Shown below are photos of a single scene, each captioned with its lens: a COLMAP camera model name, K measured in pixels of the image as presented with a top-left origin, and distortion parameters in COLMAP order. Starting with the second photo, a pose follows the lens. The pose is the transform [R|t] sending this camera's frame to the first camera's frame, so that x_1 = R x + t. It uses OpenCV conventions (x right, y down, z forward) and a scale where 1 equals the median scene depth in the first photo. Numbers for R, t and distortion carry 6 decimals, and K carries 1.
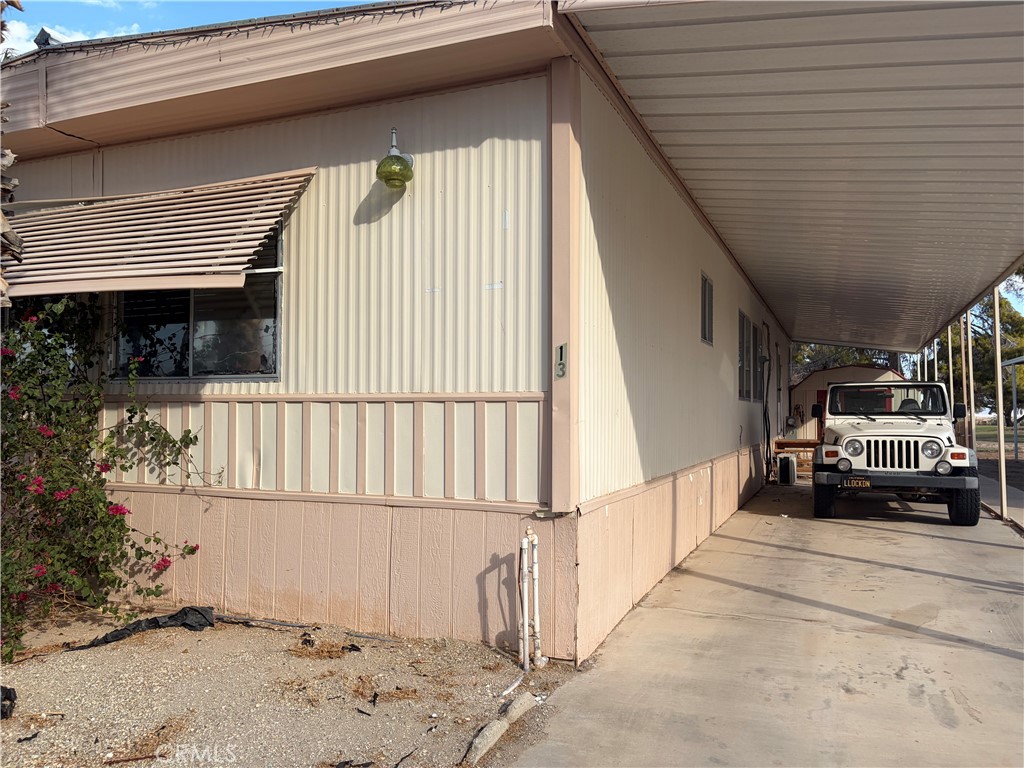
lens RADIAL K [[802.2, 0, 510.1], [0, 802.2, 371.1], [0, 0, 1]] dist [0.001467, 0.009521]
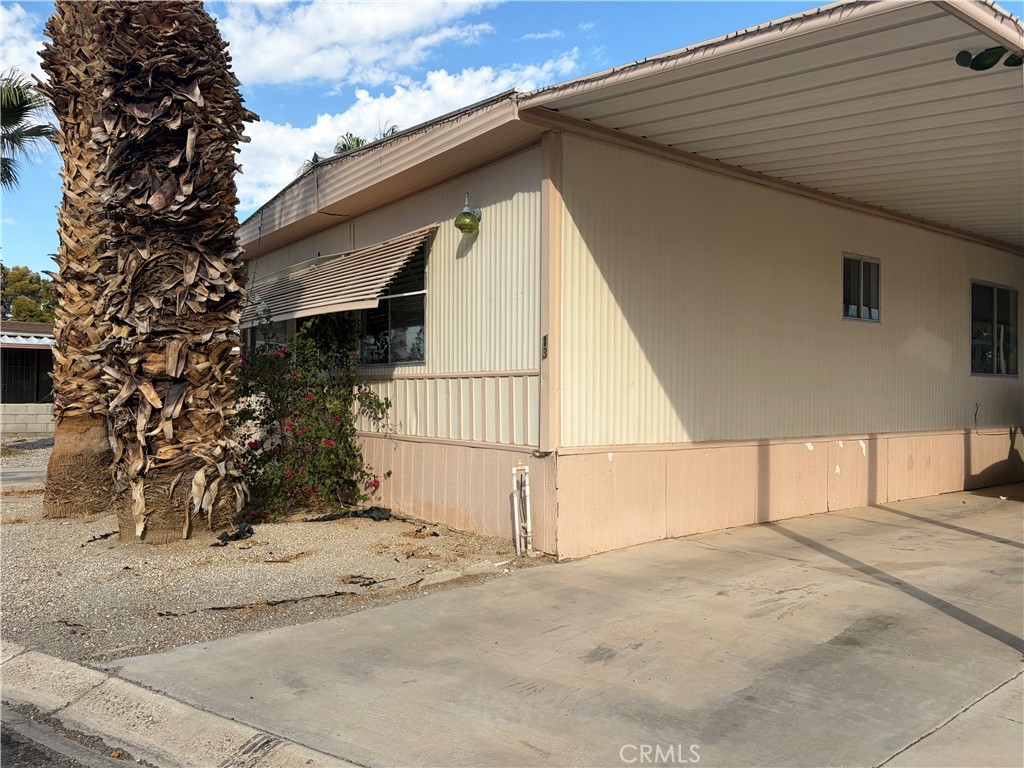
lens RADIAL K [[802.2, 0, 510.1], [0, 802.2, 371.1], [0, 0, 1]] dist [0.001467, 0.009521]
pose [[0.859079, -0.015263, -0.511615, 0.671241], [0.024250, 0.999647, 0.010897, 0.012076], [0.511268, -0.021768, 0.859146, -0.239175]]
